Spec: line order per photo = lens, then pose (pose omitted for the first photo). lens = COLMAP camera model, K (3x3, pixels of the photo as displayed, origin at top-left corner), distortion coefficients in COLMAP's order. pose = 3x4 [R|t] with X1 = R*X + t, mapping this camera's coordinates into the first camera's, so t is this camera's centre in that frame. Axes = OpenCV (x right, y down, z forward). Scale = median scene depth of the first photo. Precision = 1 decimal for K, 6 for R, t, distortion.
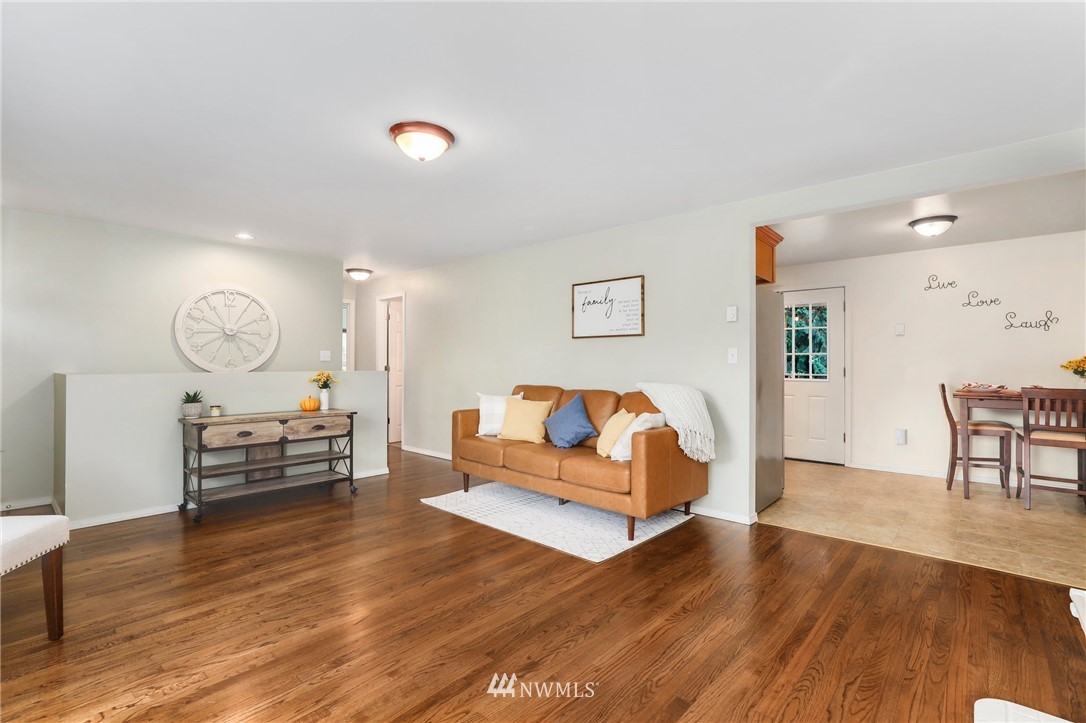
lens RADIAL K [[490.0, 0, 551.6], [0, 490.0, 358.1], [0, 0, 1]] dist [-0.009132, 0.001298]
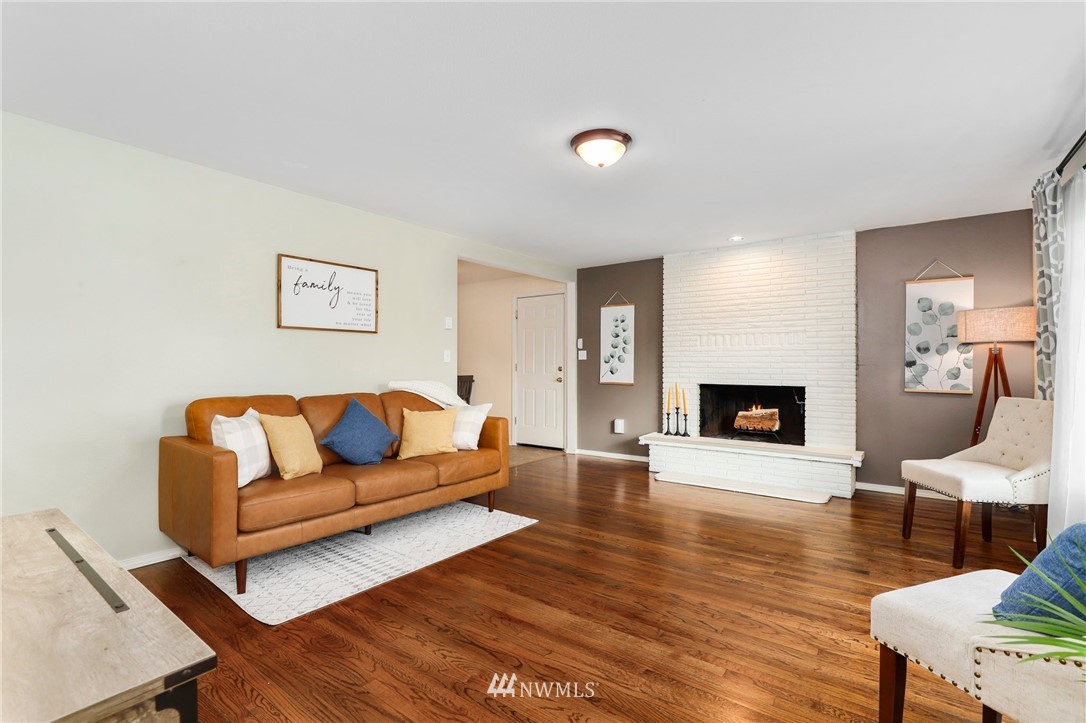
lens RADIAL K [[490.0, 0, 551.6], [0, 490.0, 358.1], [0, 0, 1]] dist [-0.009132, 0.001298]
pose [[-0.078205, 0.005883, 0.996920, -0.823661], [-0.013977, 0.999878, -0.006997, 0.005037], [-0.996839, -0.014481, -0.078113, 0.756714]]
